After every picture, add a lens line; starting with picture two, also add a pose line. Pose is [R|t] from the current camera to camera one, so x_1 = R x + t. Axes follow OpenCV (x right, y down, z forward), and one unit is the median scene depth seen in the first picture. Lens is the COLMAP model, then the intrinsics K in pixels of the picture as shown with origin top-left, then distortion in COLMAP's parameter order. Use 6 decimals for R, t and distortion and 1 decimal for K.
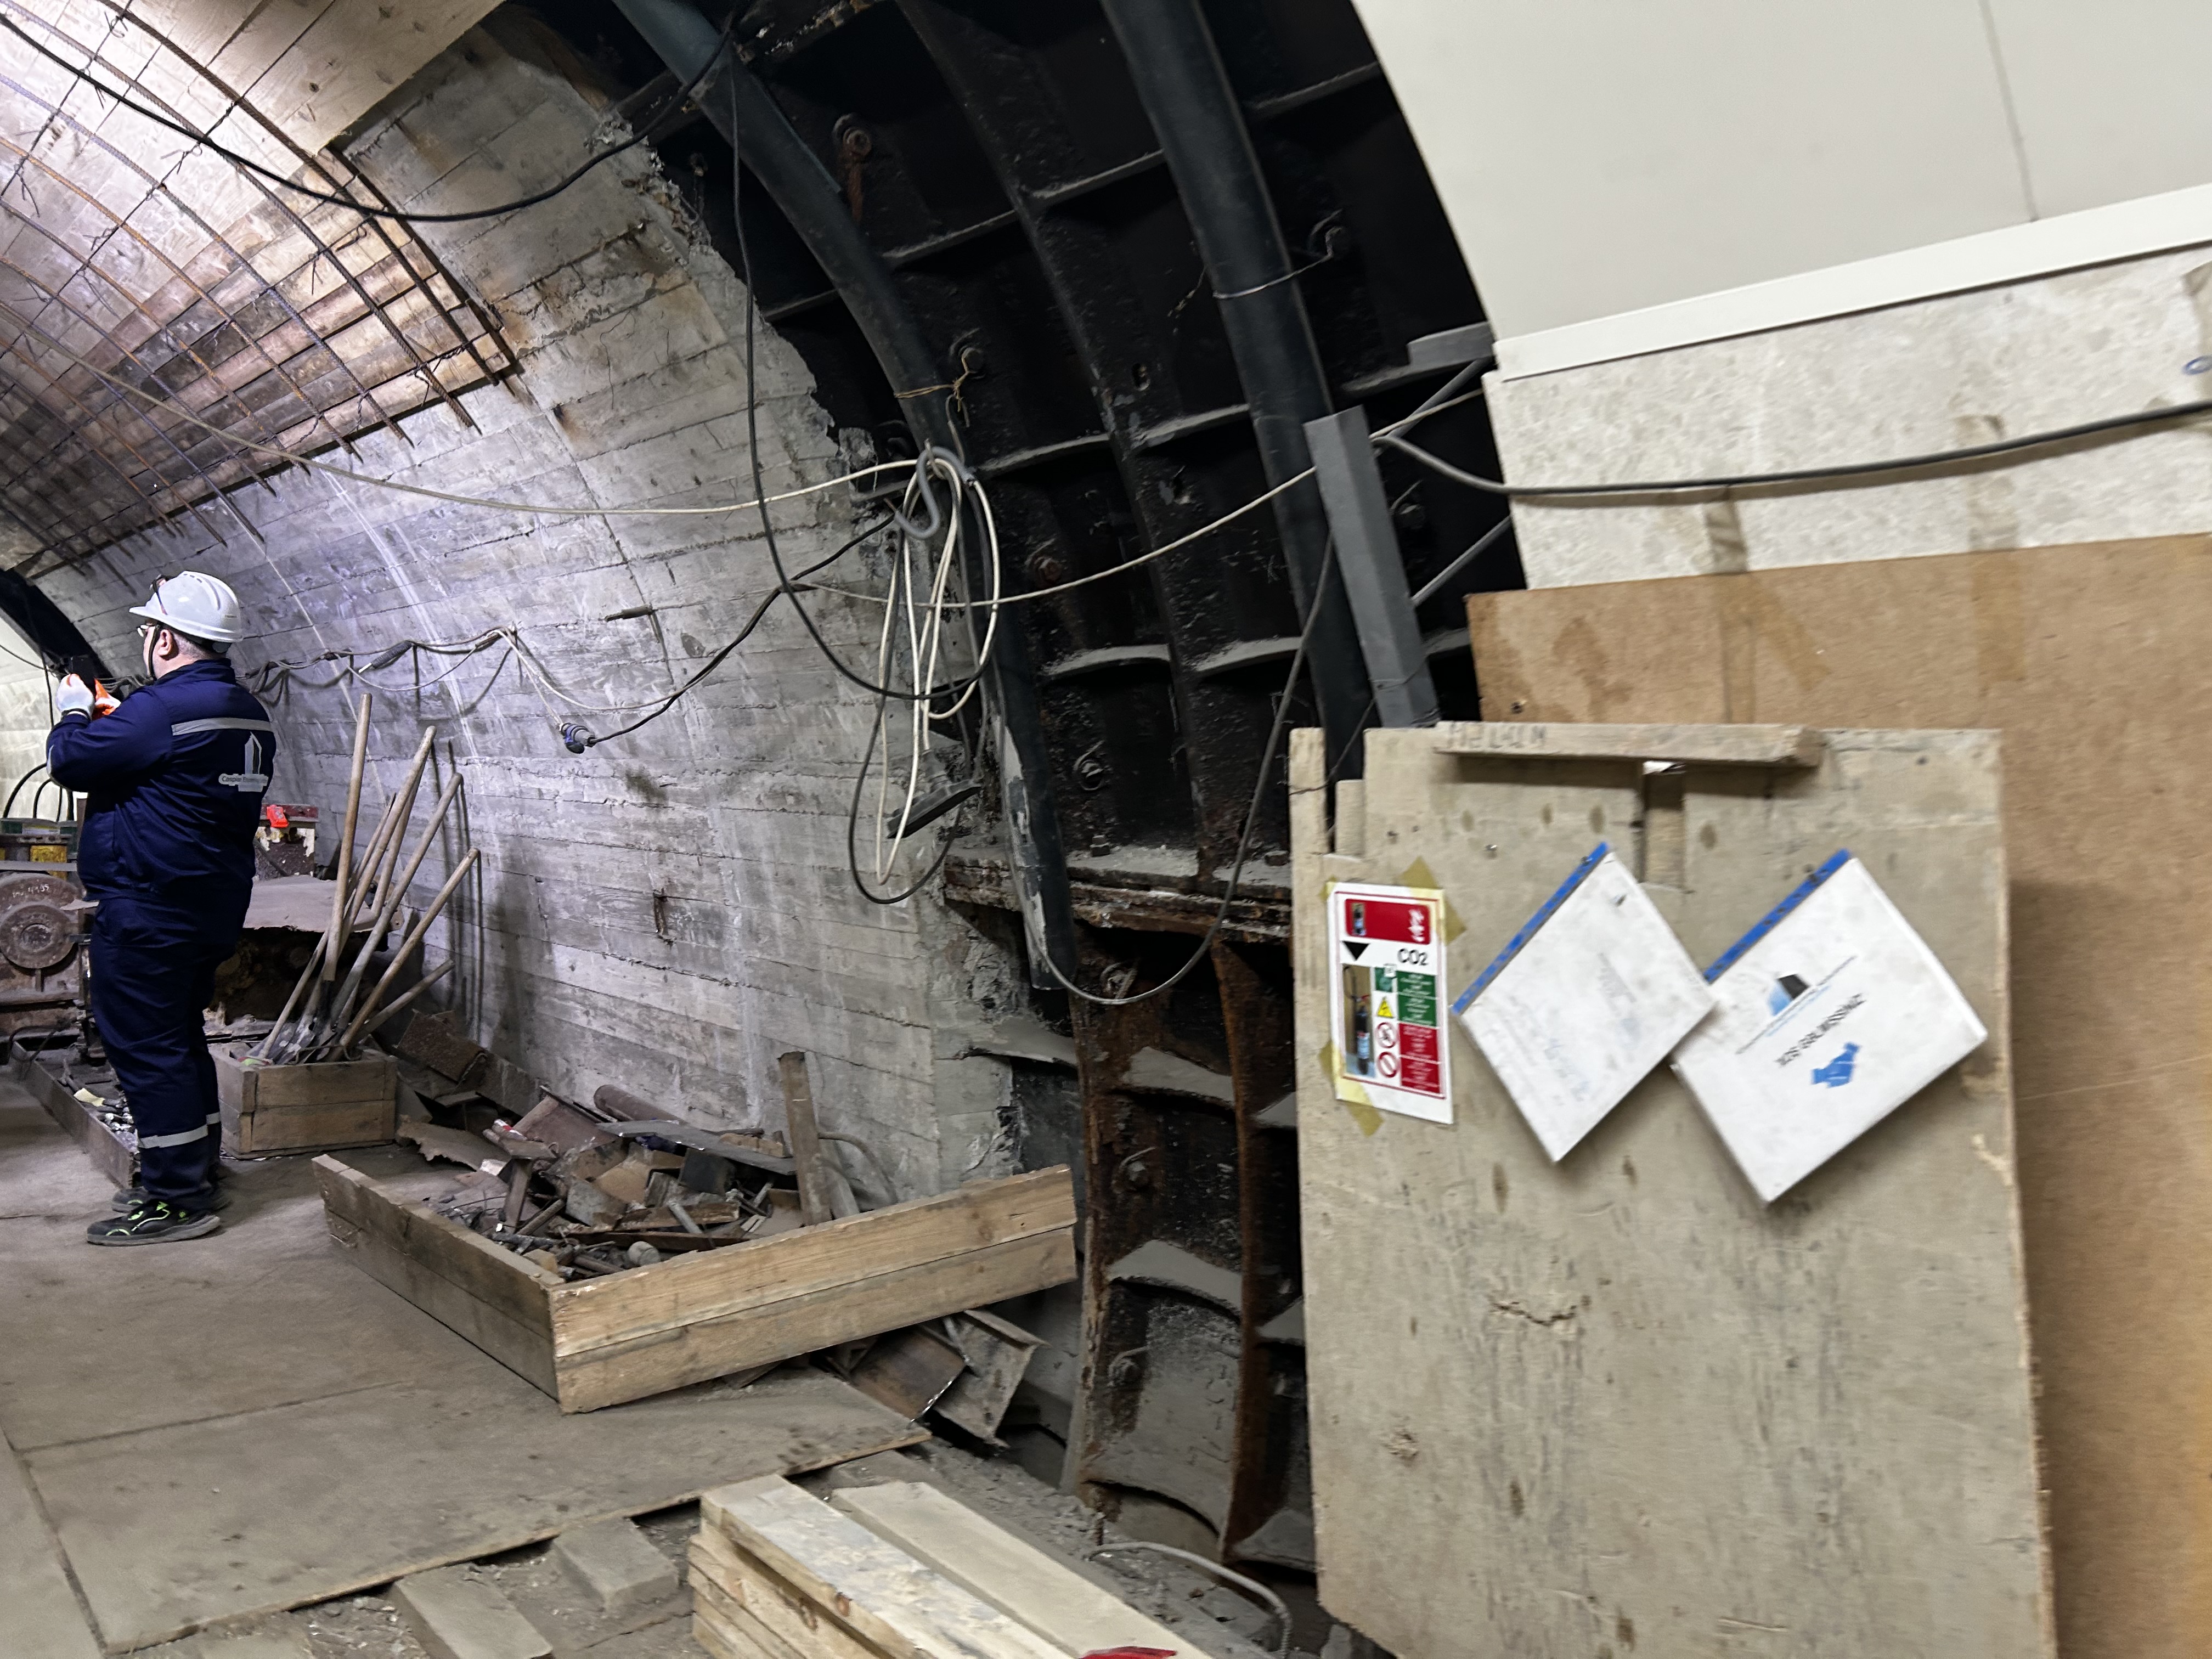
lens RADIAL K [[1671.7, 0, 1101.3], [0, 1671.7, 834.8], [0, 0, 1]] dist [0.063758, -0.066521]
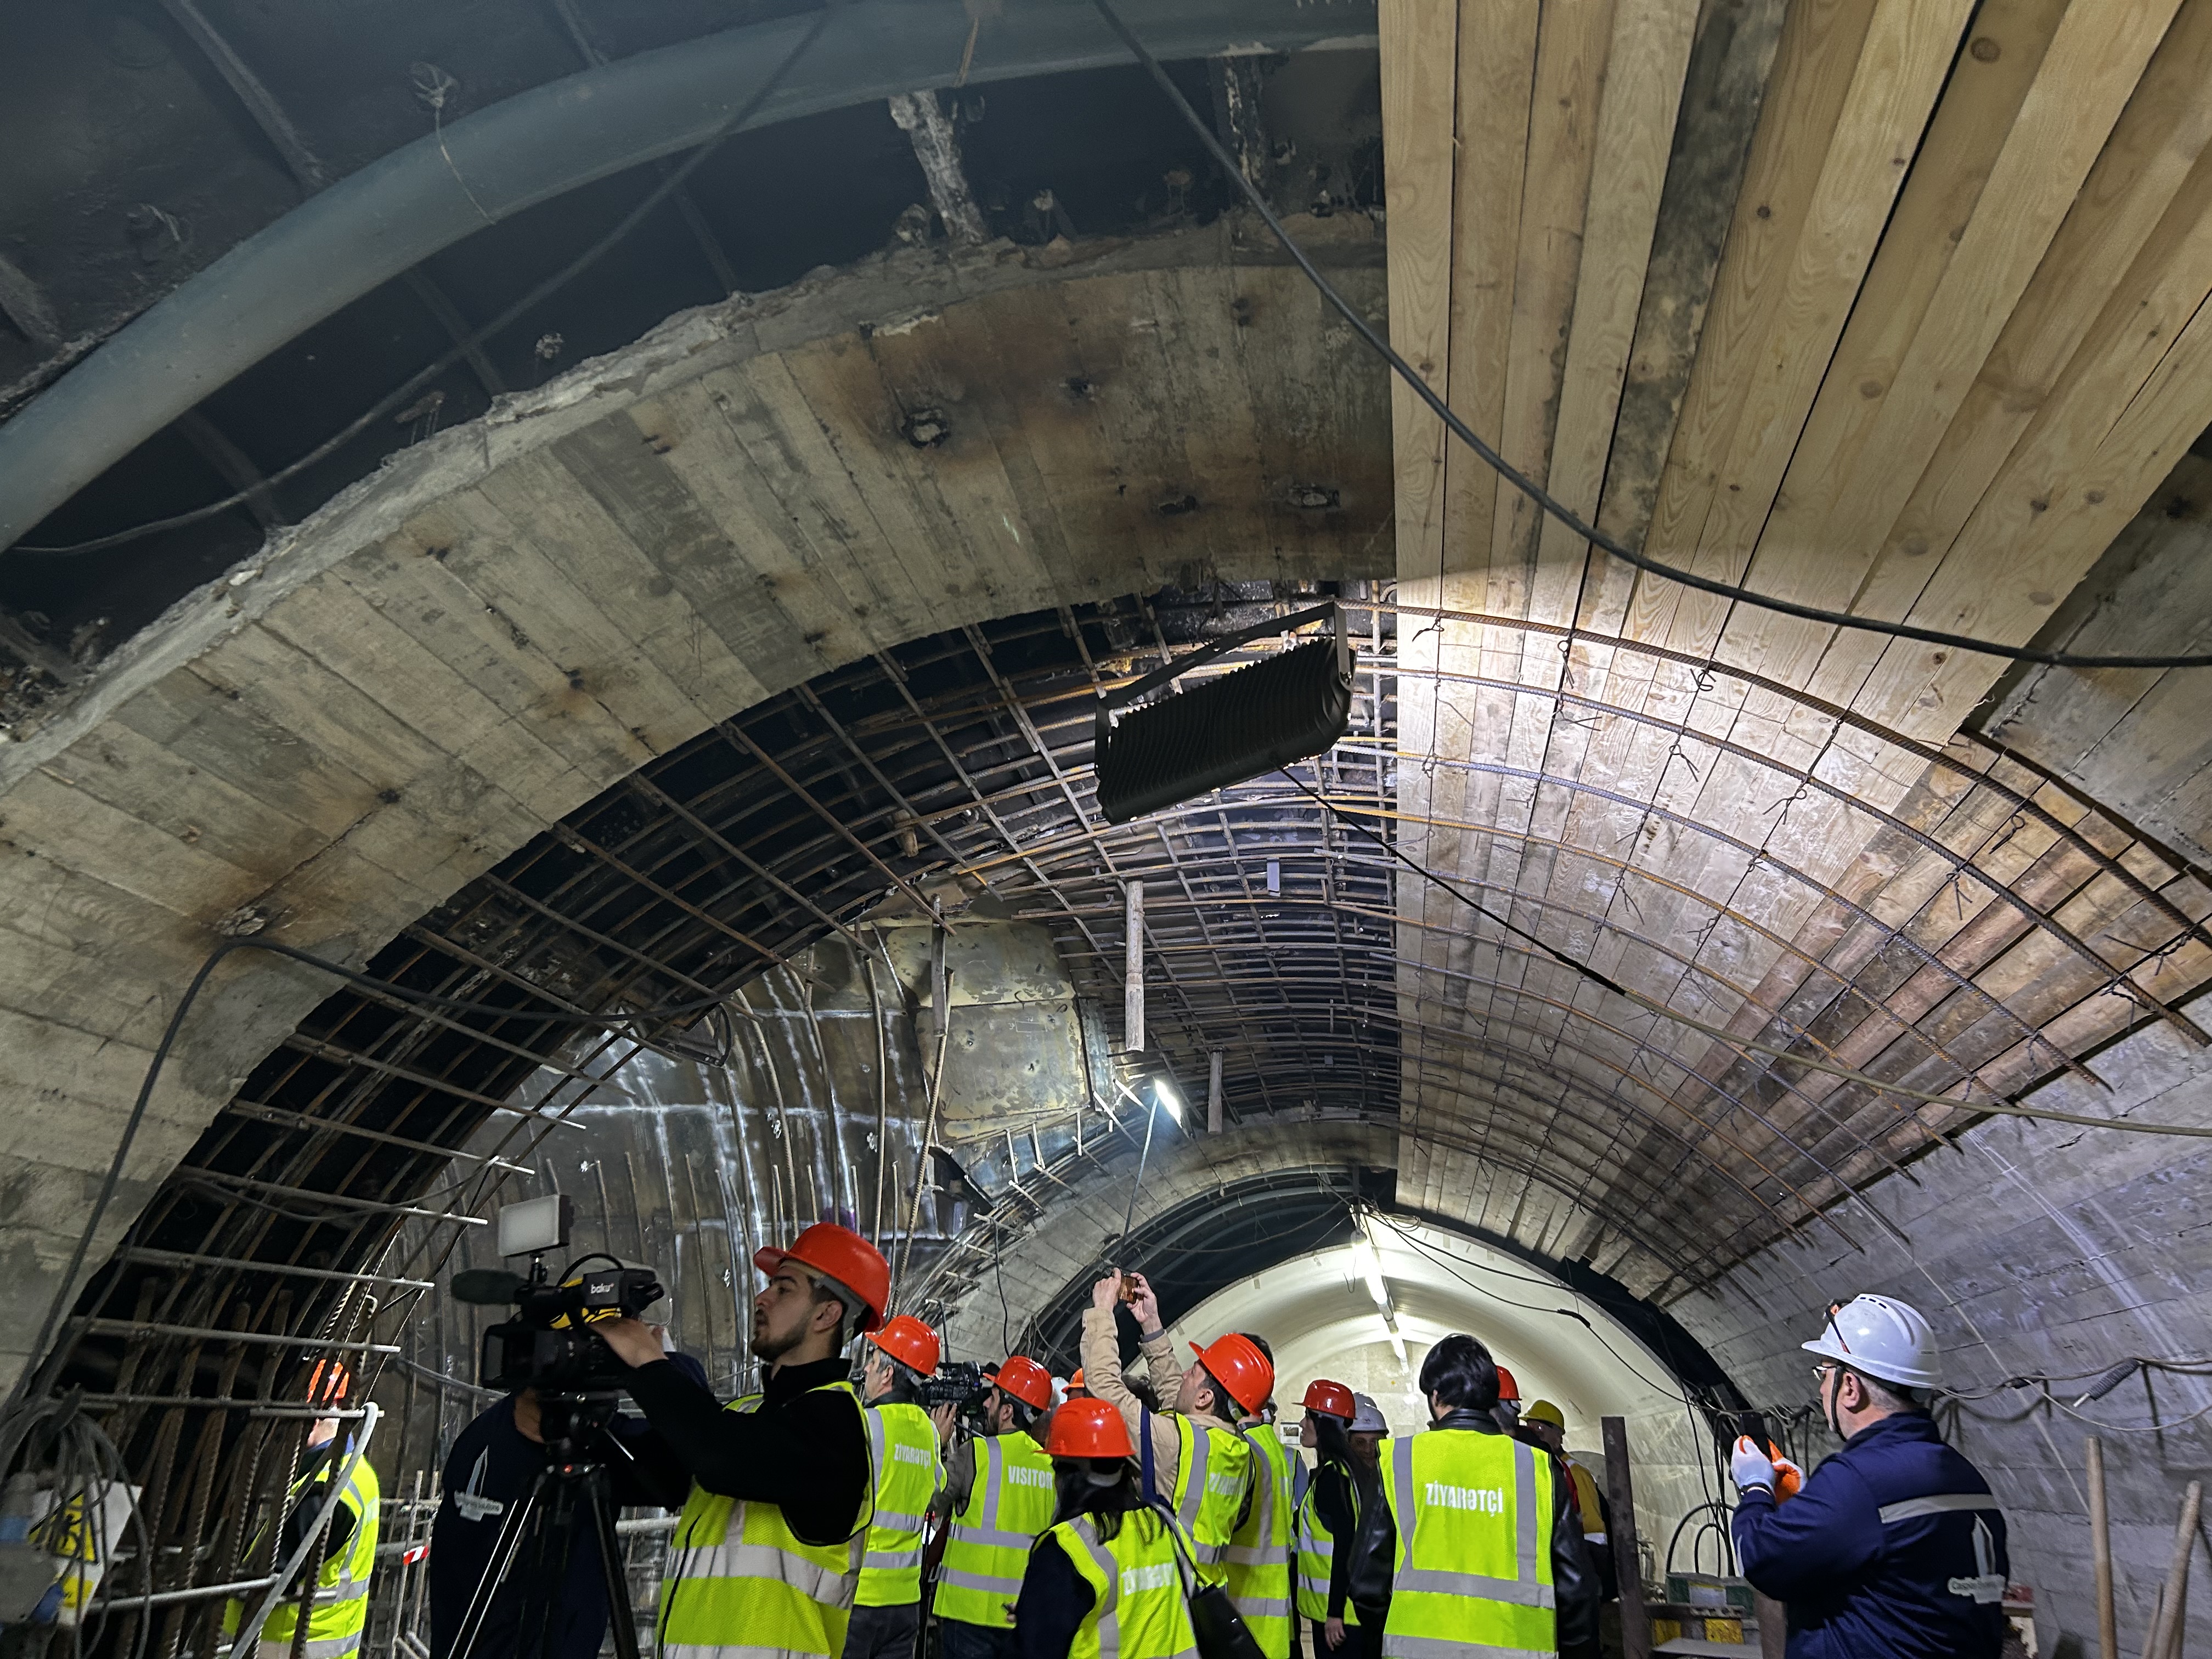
lens RADIAL K [[1627.0, 0, 1131.5], [0, 1627.0, 824.4], [0, 0, 1]] dist [0.039790, -0.036439]
pose [[0.654490, -0.291865, -0.697465, -0.164004], [-0.015349, 0.917168, -0.398206, -0.046235], [0.755915, 0.271327, 0.595797, 0.227546]]
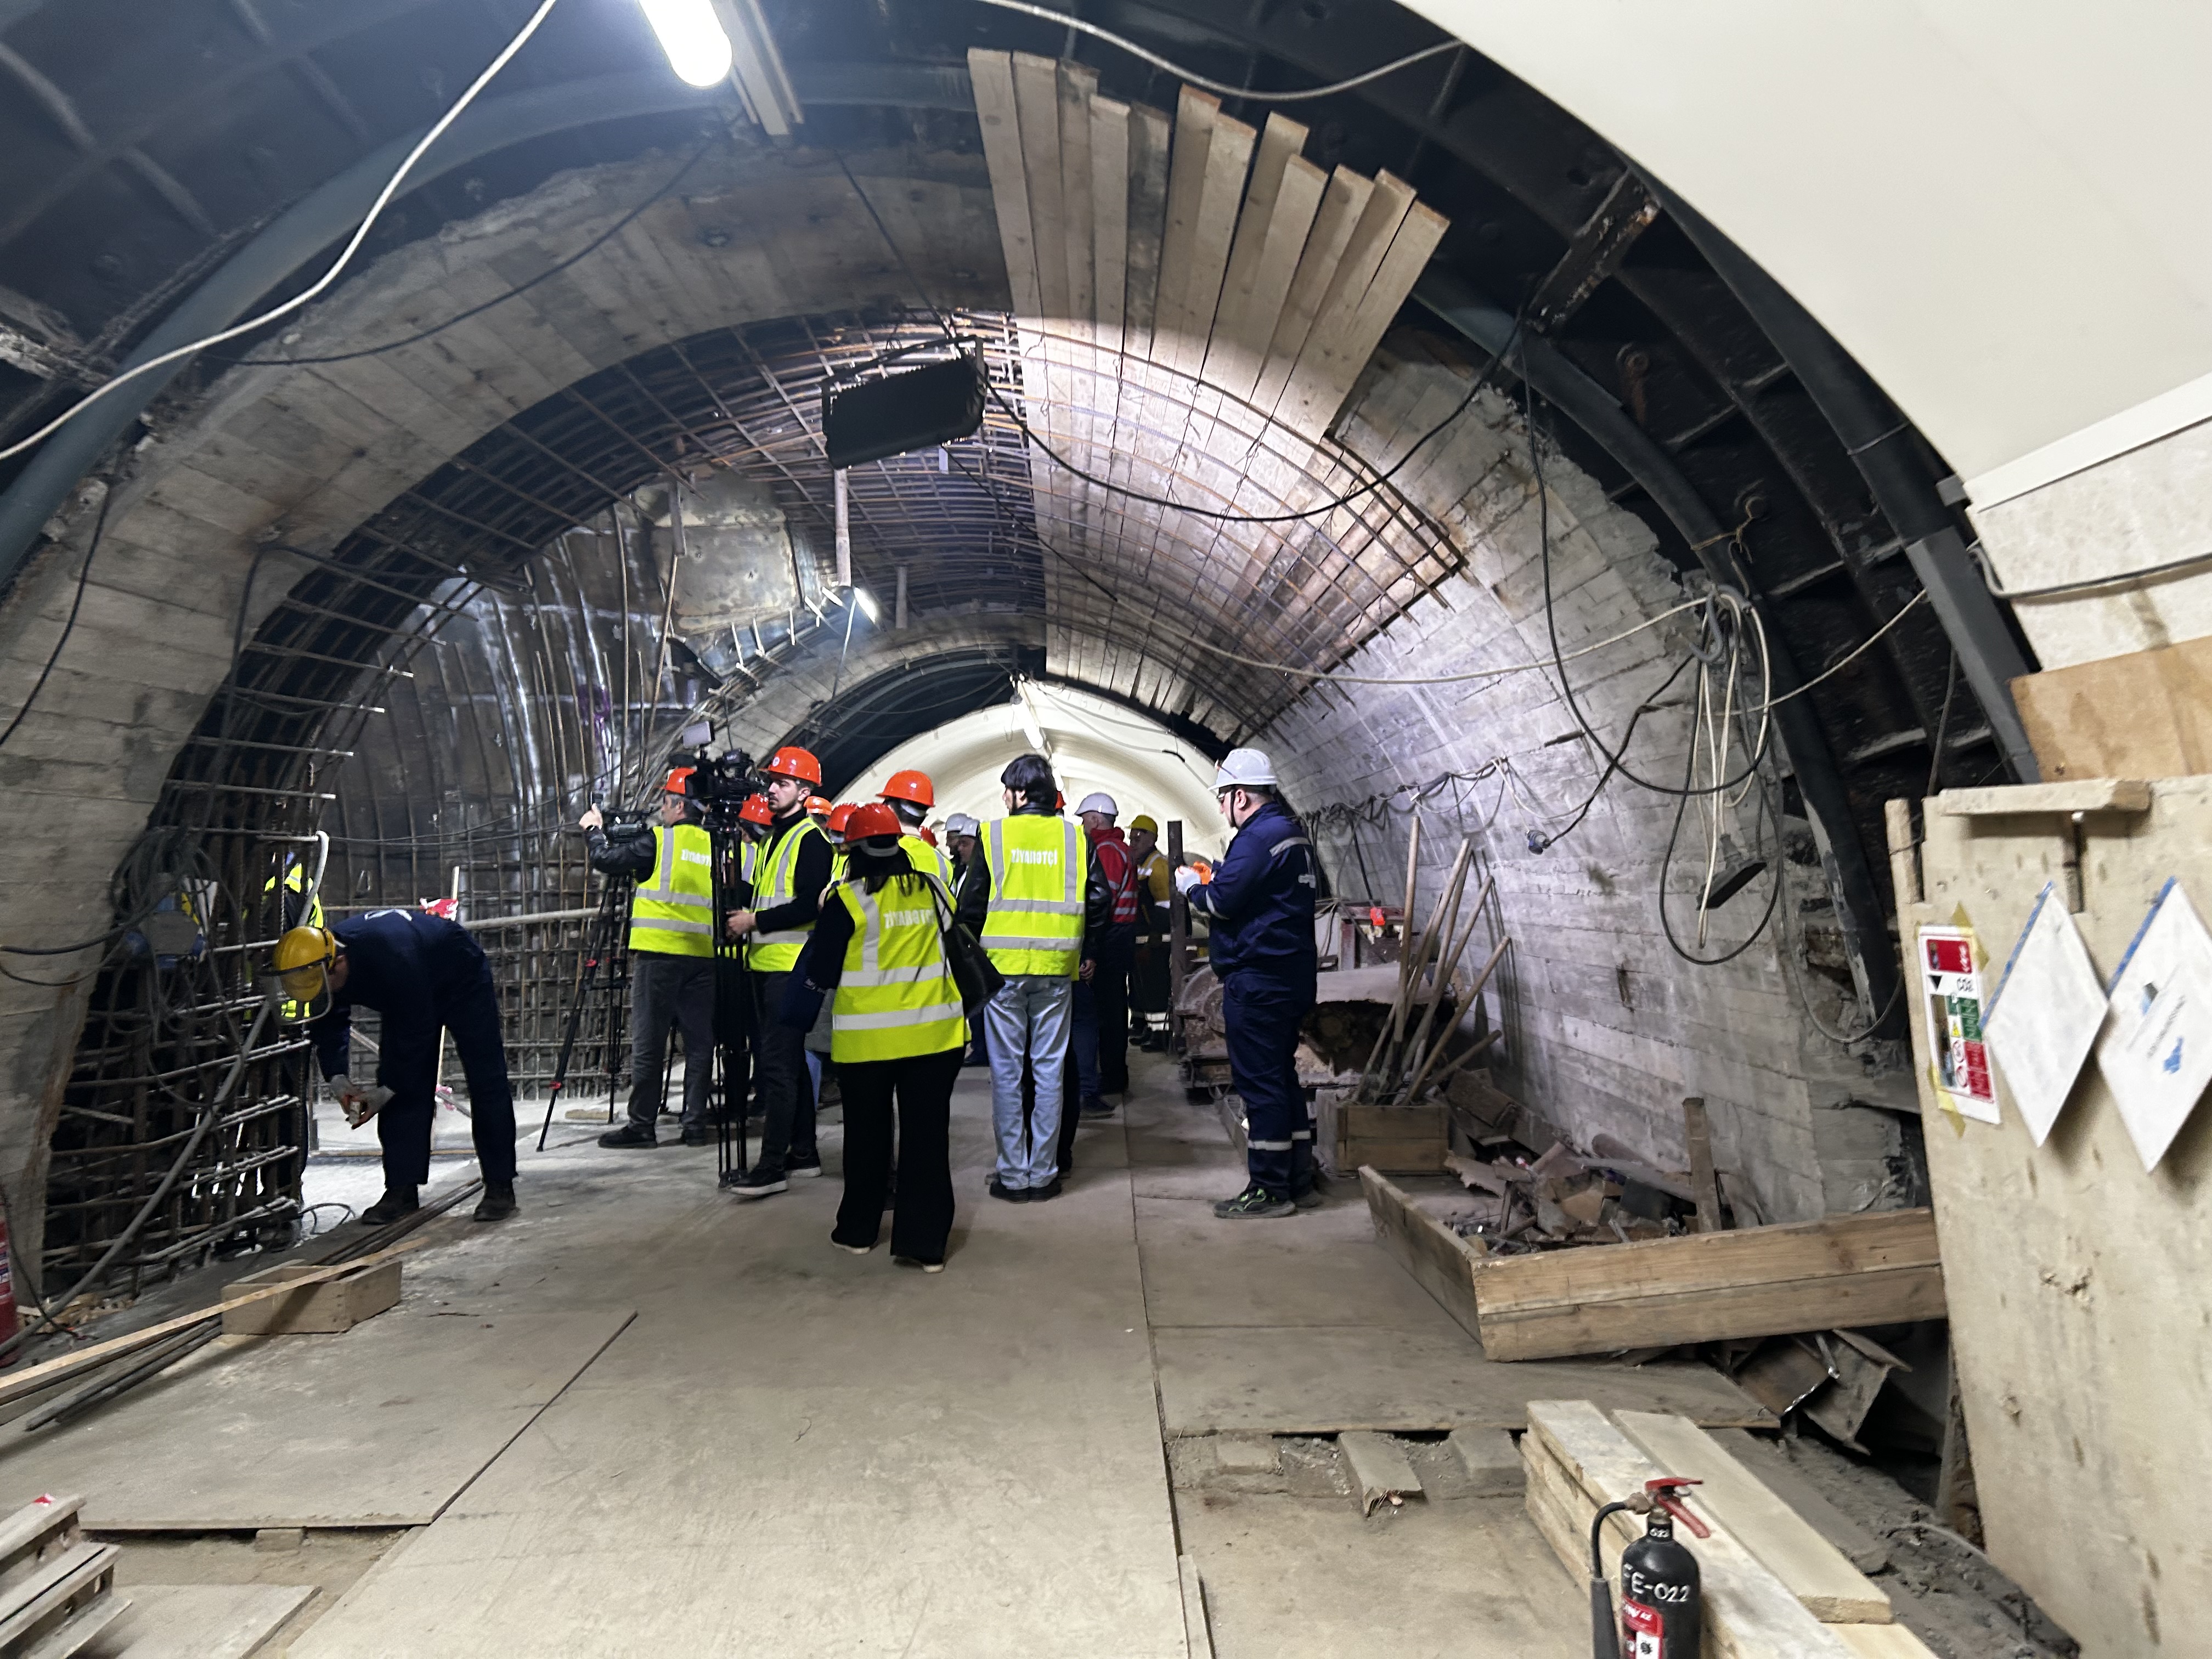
lens RADIAL K [[1671.7, 0, 1101.3], [0, 1671.7, 834.8], [0, 0, 1]] dist [0.063758, -0.066521]
pose [[0.769990, -0.067206, -0.634507, 0.232688], [0.029094, 0.997101, -0.070305, 0.015699], [0.637393, 0.035674, 0.769713, -0.159421]]
